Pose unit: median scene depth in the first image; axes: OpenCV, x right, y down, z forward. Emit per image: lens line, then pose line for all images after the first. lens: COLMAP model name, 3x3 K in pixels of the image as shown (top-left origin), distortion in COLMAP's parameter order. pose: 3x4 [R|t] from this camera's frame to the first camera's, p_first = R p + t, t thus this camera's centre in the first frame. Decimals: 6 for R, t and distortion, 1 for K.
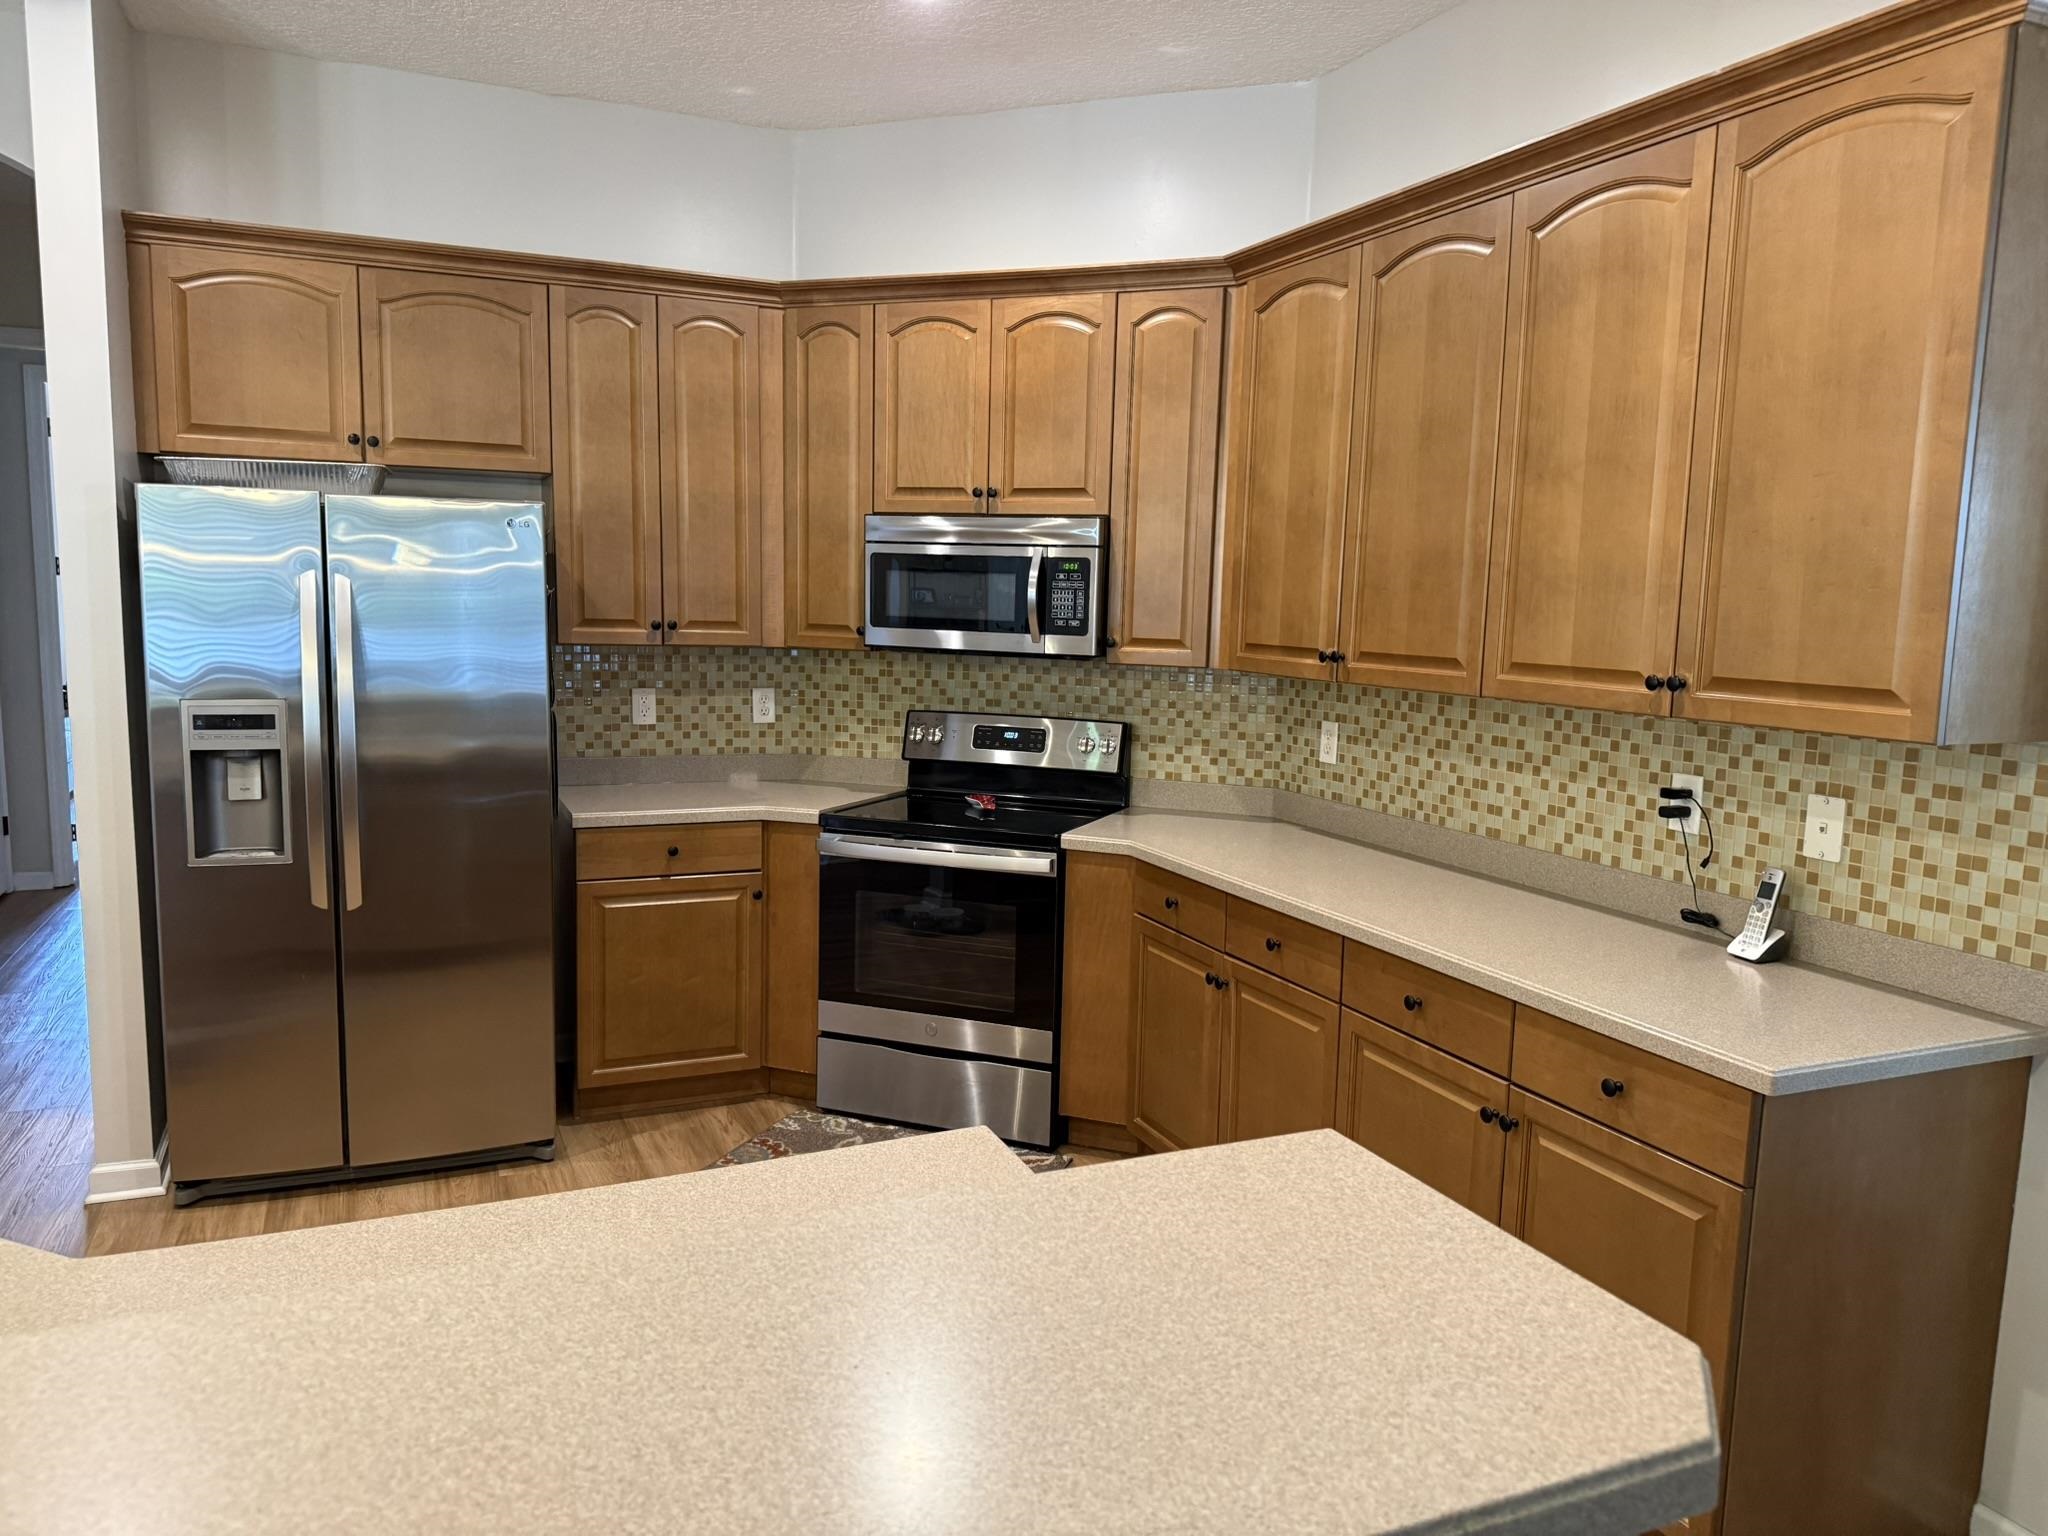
lens RADIAL K [[1433.3, 0, 971.4], [0, 1433.3, 776.0], [0, 0, 1]] dist [0.093095, -0.124435]
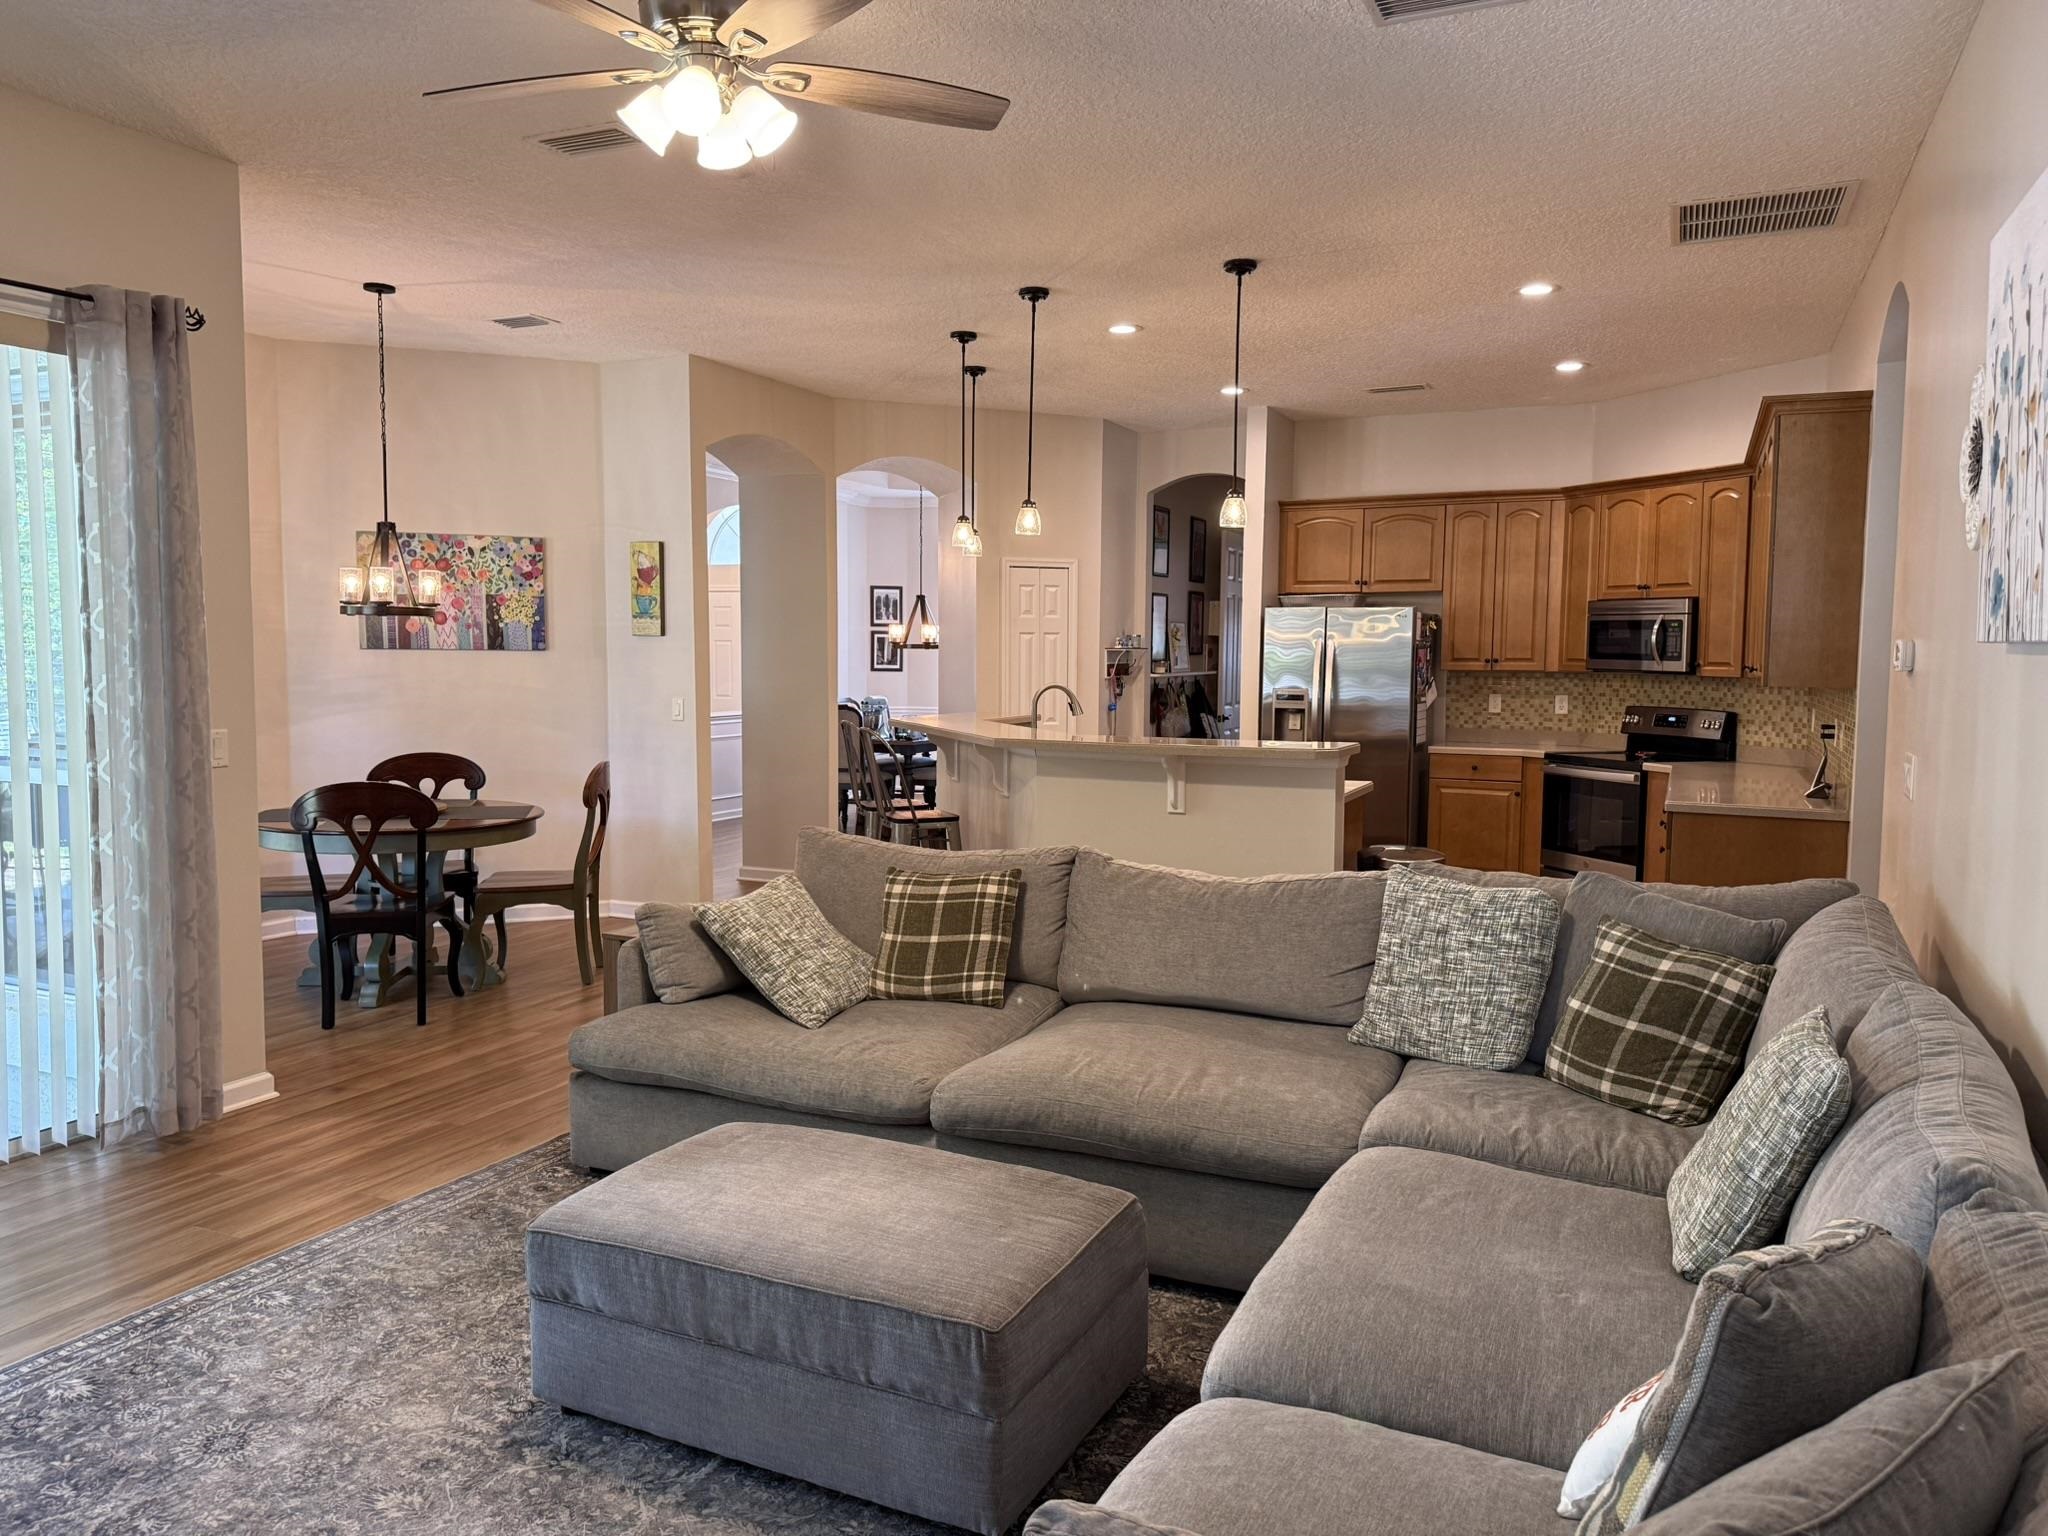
lens RADIAL K [[1396.9, 0, 1024.0], [0, 1396.9, 768.0], [0, 0, 1]] dist [0.103751, -0.109011]
pose [[0.662172, 0.046166, -0.747928, 0.862268], [-0.090467, 0.995725, -0.018633, 0.145474], [0.743871, 0.080001, 0.663518, -0.814650]]
